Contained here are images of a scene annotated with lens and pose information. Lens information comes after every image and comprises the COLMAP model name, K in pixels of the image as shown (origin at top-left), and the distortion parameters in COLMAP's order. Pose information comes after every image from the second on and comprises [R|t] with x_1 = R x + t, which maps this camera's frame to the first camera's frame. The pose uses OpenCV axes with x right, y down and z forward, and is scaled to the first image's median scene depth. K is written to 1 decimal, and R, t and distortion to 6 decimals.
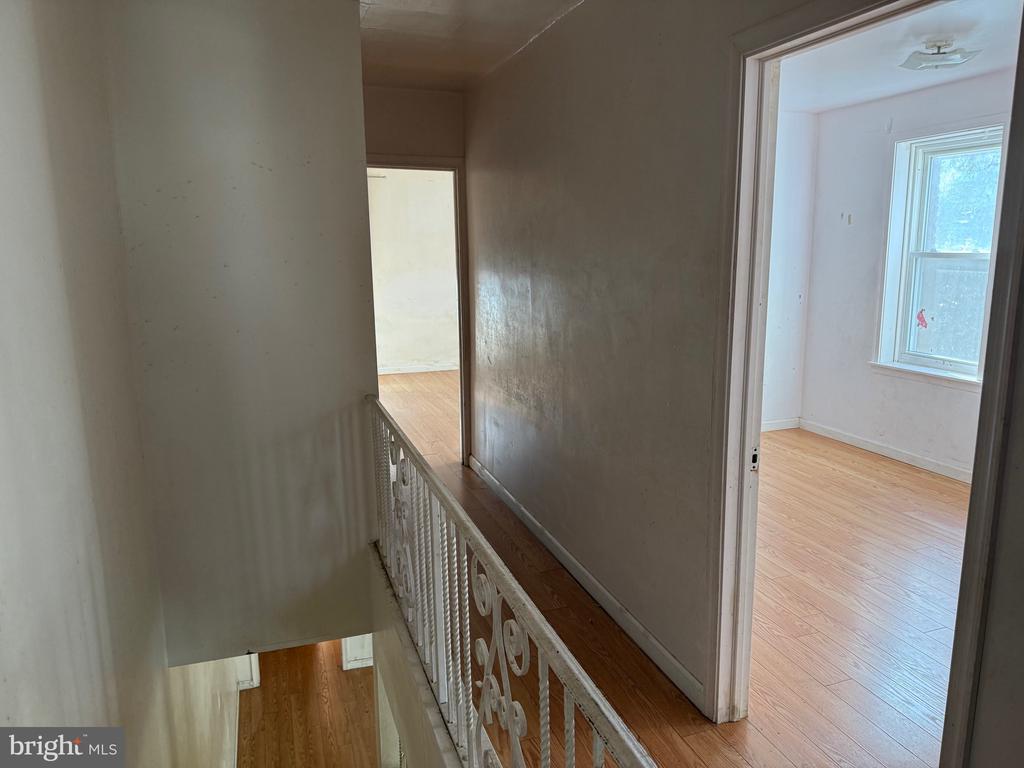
lens RADIAL K [[725.2, 0, 512.0], [0, 725.2, 384.0], [0, 0, 1]] dist [-0.009248, -0.002782]
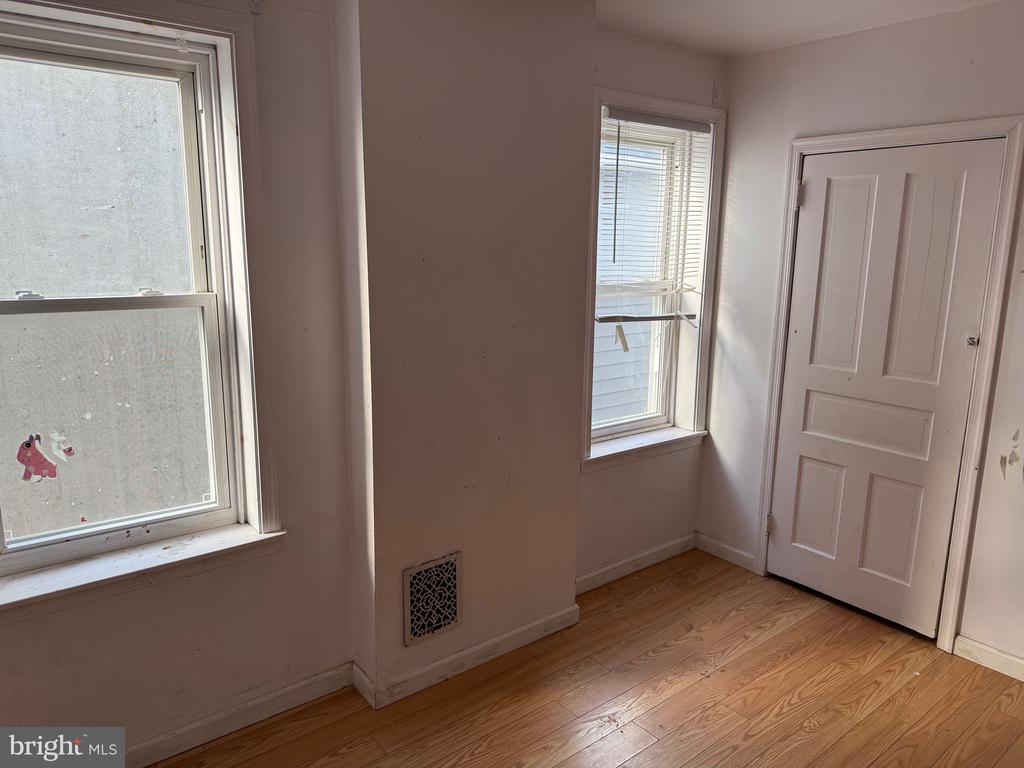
lens RADIAL K [[725.2, 0, 512.0], [0, 725.2, 384.0], [0, 0, 1]] dist [-0.009248, -0.002782]
pose [[-0.337316, -0.159401, 0.927798, 0.099840], [0.180870, 0.956225, 0.230044, -0.182794], [-0.923853, 0.245408, -0.293719, 0.883540]]
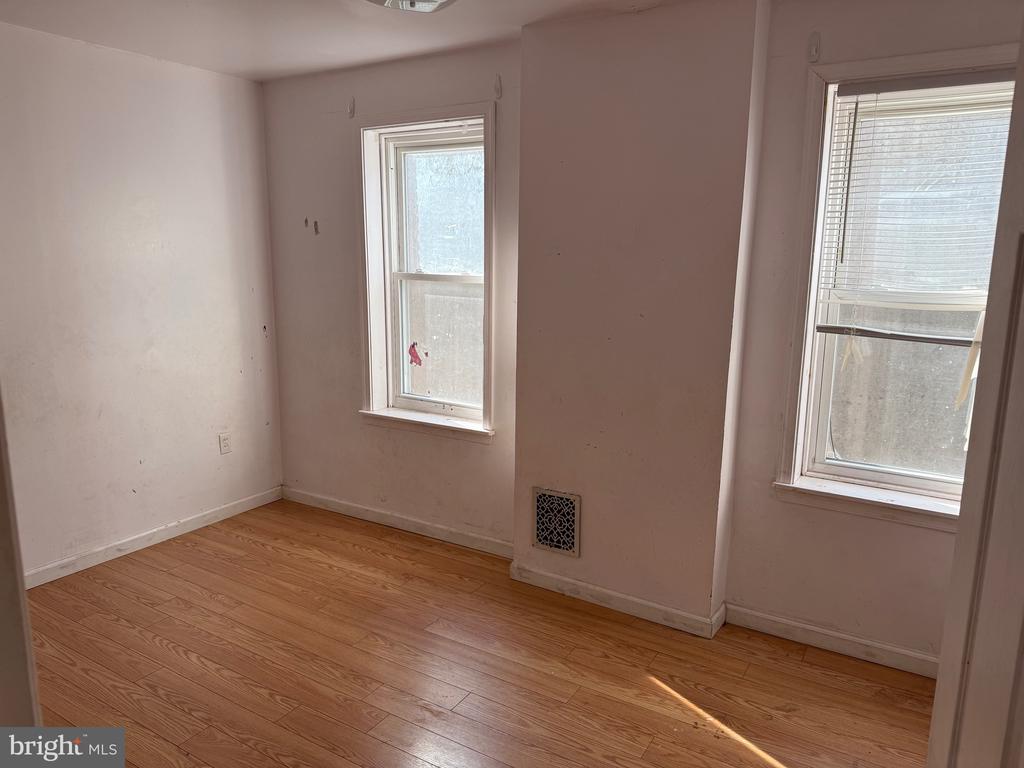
lens RADIAL K [[710.2, 0, 512.0], [0, 710.2, 384.0], [0, 0, 1]] dist [0.200619, -0.422553]
pose [[0.776235, -0.092287, 0.623652, 0.148839], [0.097135, 0.994923, 0.026327, -0.069422], [-0.622915, 0.040142, 0.781259, 0.308223]]
